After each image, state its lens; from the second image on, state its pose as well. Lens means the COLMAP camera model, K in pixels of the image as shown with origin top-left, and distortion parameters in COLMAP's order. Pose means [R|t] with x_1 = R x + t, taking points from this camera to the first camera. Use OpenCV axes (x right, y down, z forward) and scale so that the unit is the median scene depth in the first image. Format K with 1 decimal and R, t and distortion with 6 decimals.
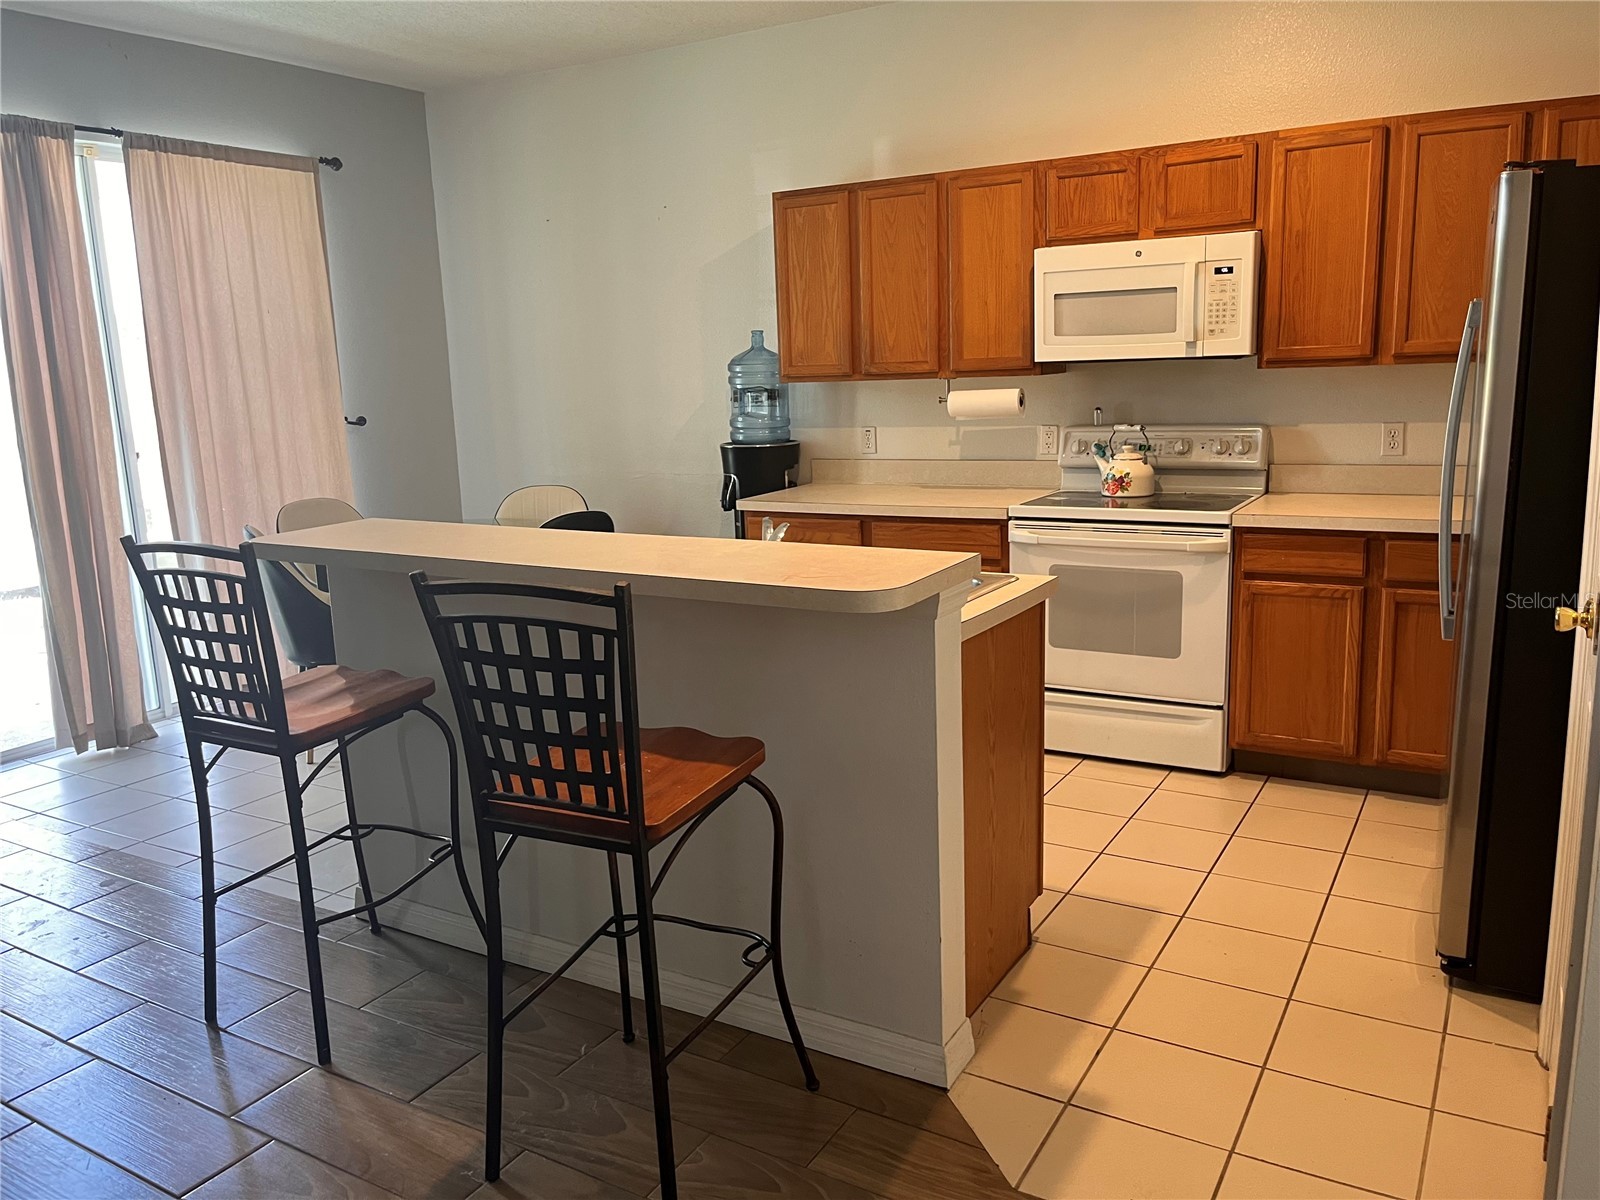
lens RADIAL K [[1207.4, 0, 800.0], [0, 1207.4, 600.0], [0, 0, 1]] dist [0.058884, -0.090380]
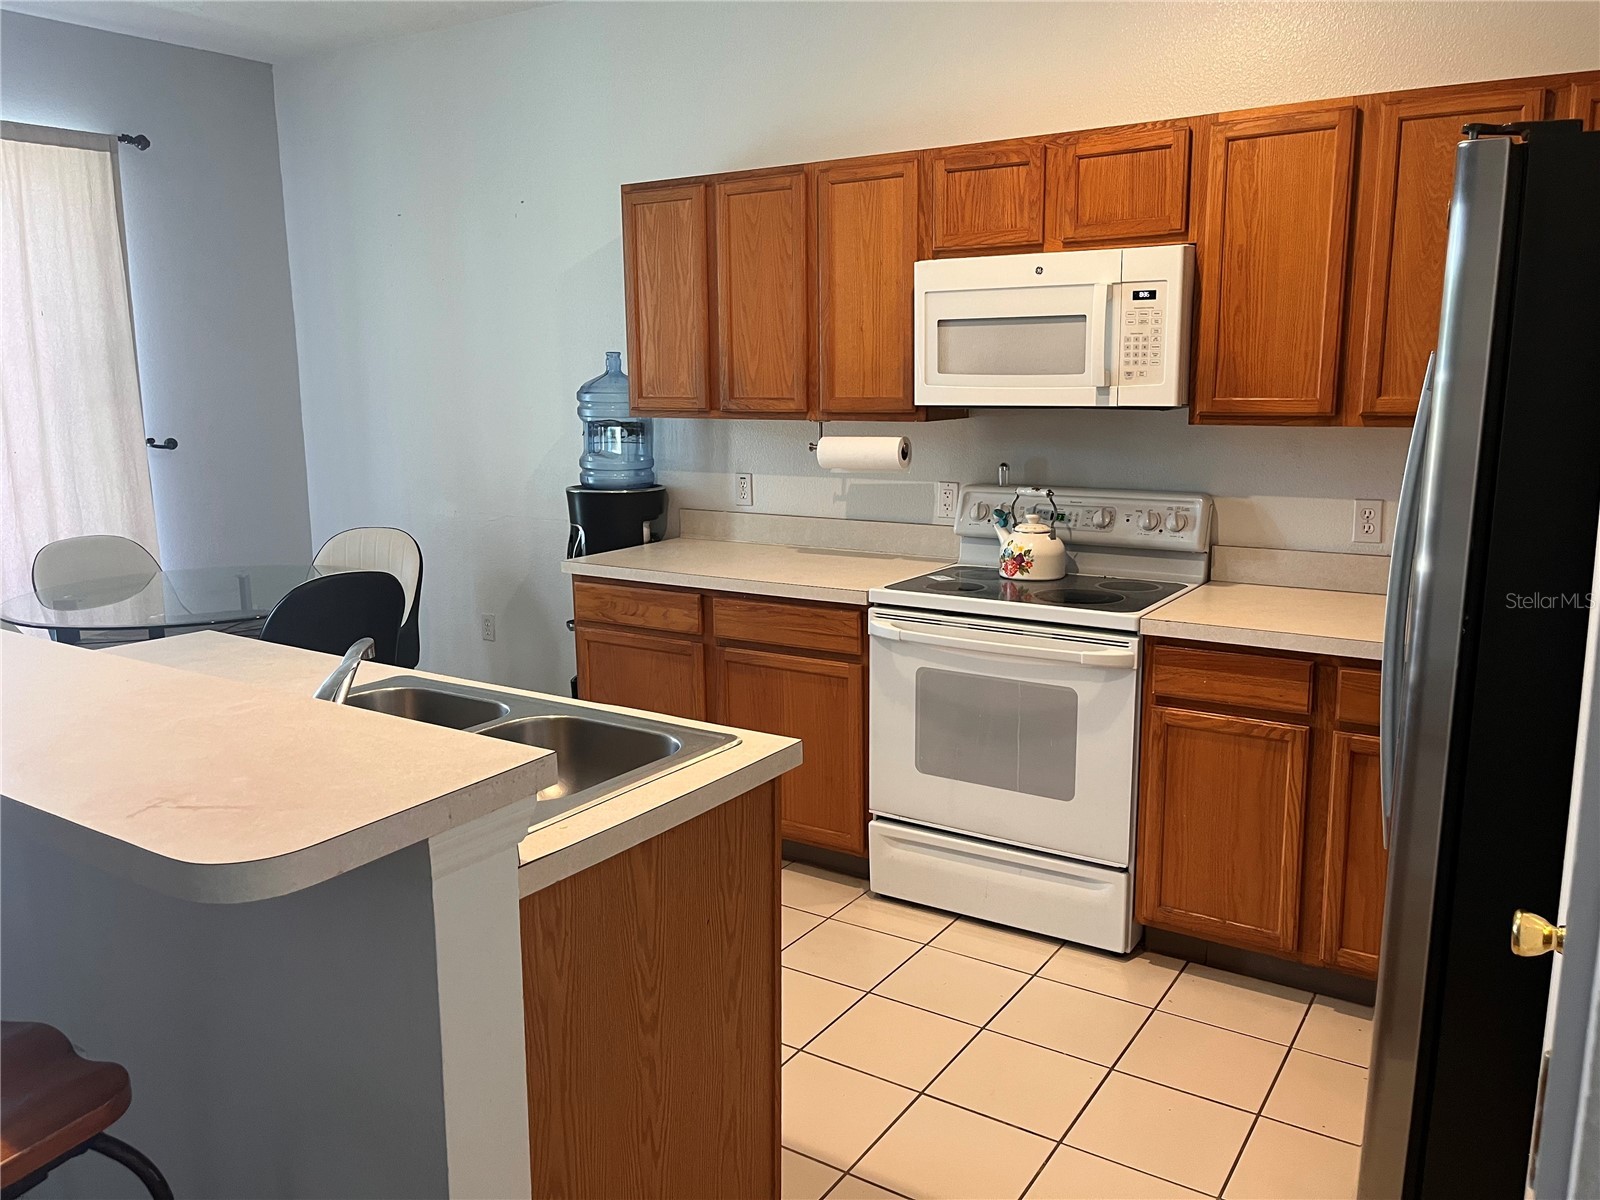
lens RADIAL K [[1229.3, 0, 800.0], [0, 1229.3, 600.0], [0, 0, 1]] dist [0.058125, -0.096677]
pose [[0.999021, 0.034154, -0.028101, 0.147099], [-0.034583, 0.999290, -0.014925, -0.055899], [0.027572, 0.015883, 0.999494, 0.204058]]
